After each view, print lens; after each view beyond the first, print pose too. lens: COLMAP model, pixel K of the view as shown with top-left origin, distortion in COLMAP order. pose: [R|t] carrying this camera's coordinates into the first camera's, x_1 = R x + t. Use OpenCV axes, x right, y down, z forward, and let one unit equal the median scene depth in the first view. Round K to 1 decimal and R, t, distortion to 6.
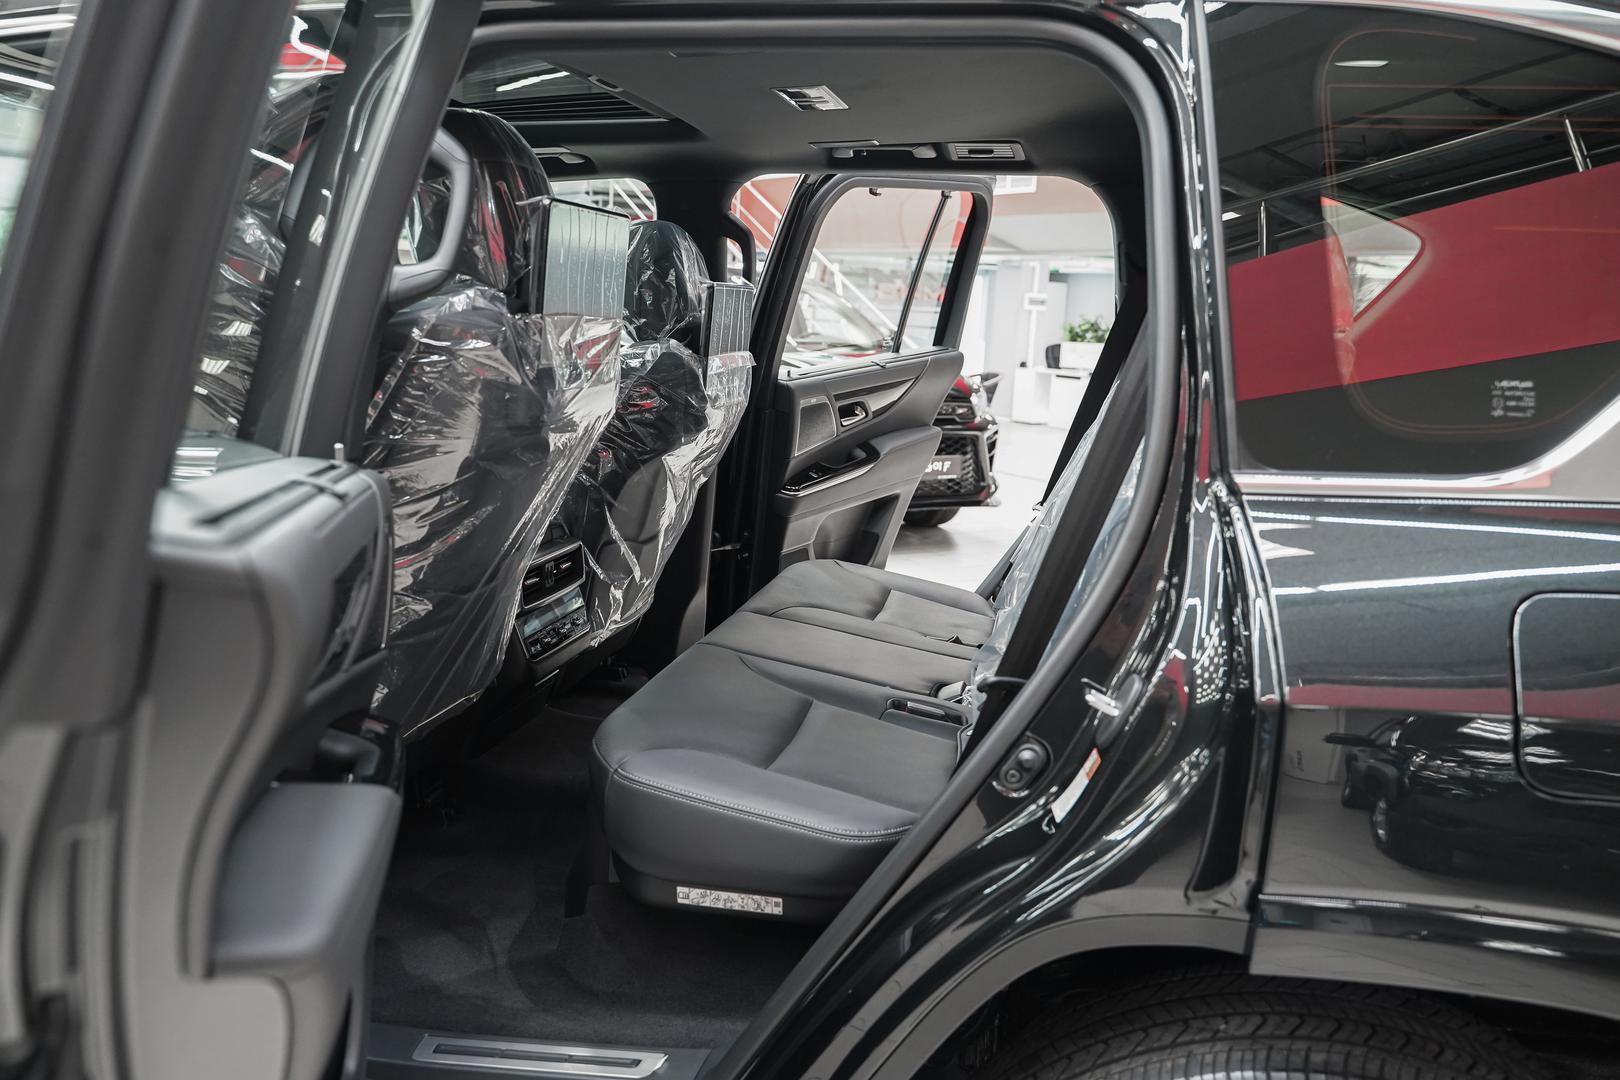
lens RADIAL K [[1333.6, 0, 803.3], [0, 1333.6, 518.5], [0, 0, 1]] dist [-0.012637, 0.009106]
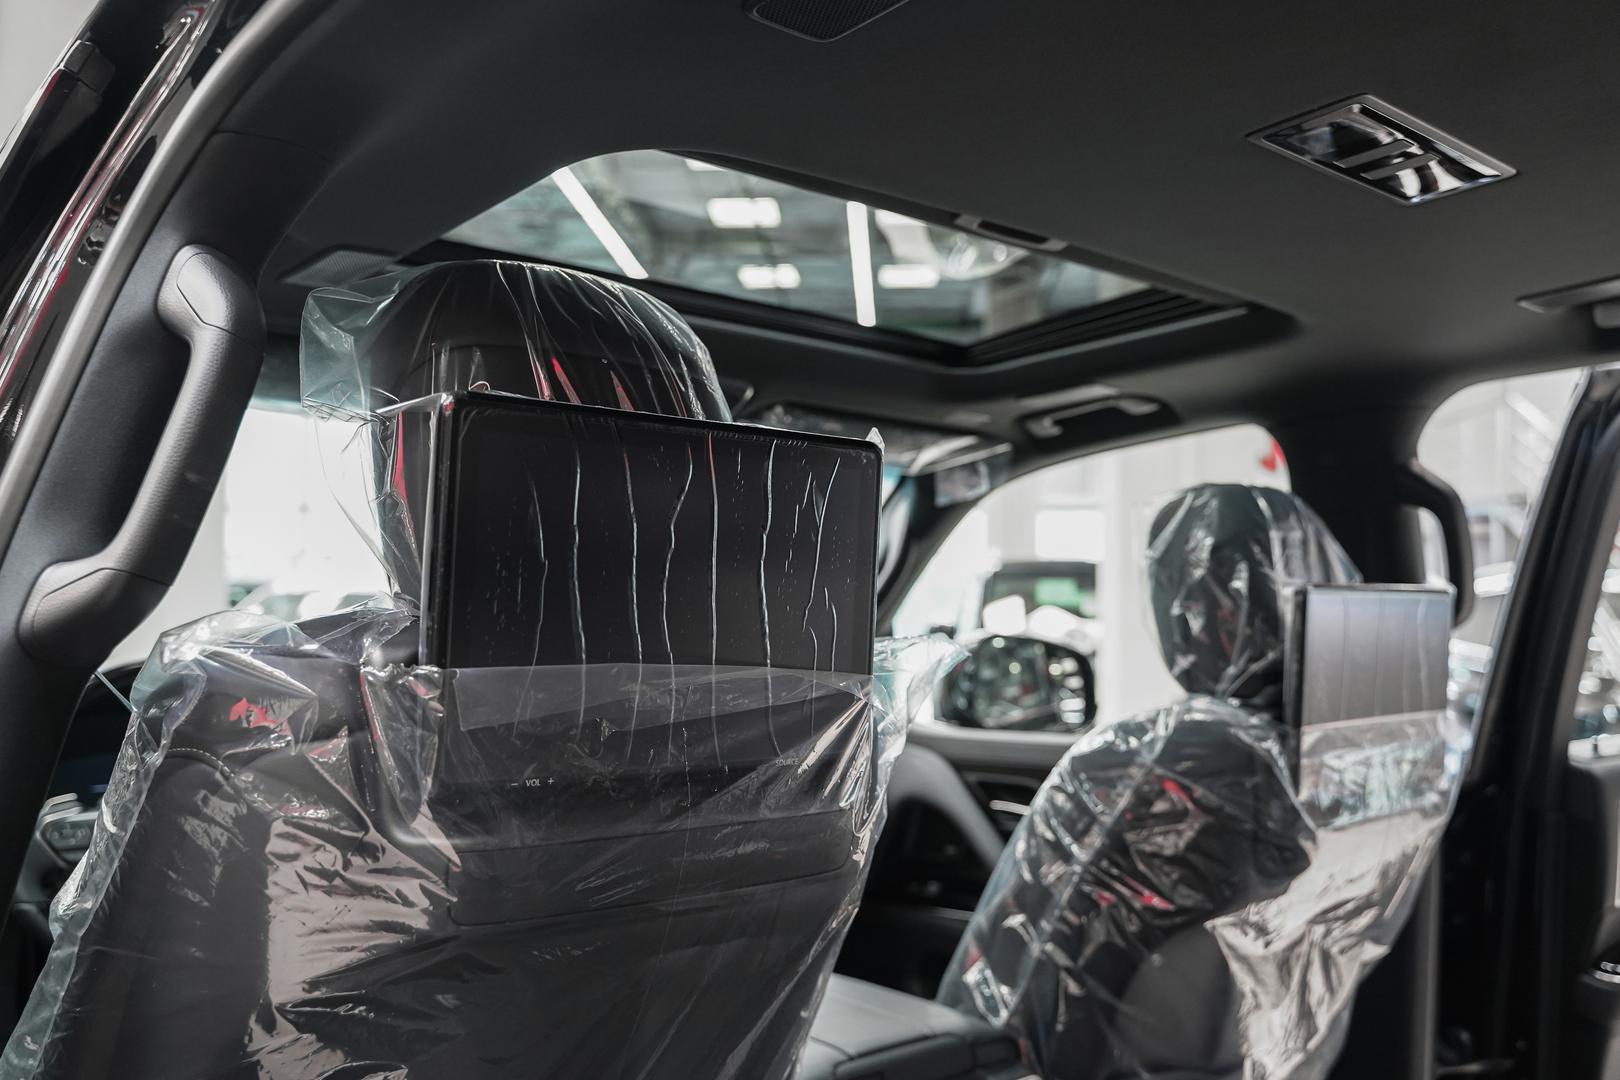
lens RADIAL K [[1333.6, 0, 803.3], [0, 1333.6, 518.5], [0, 0, 1]] dist [-0.012637, 0.009106]
pose [[0.795082, -0.064974, -0.603012, 0.087148], [-0.084243, 0.972776, -0.215892, -0.074293], [0.600623, 0.222452, 0.767963, 0.475339]]
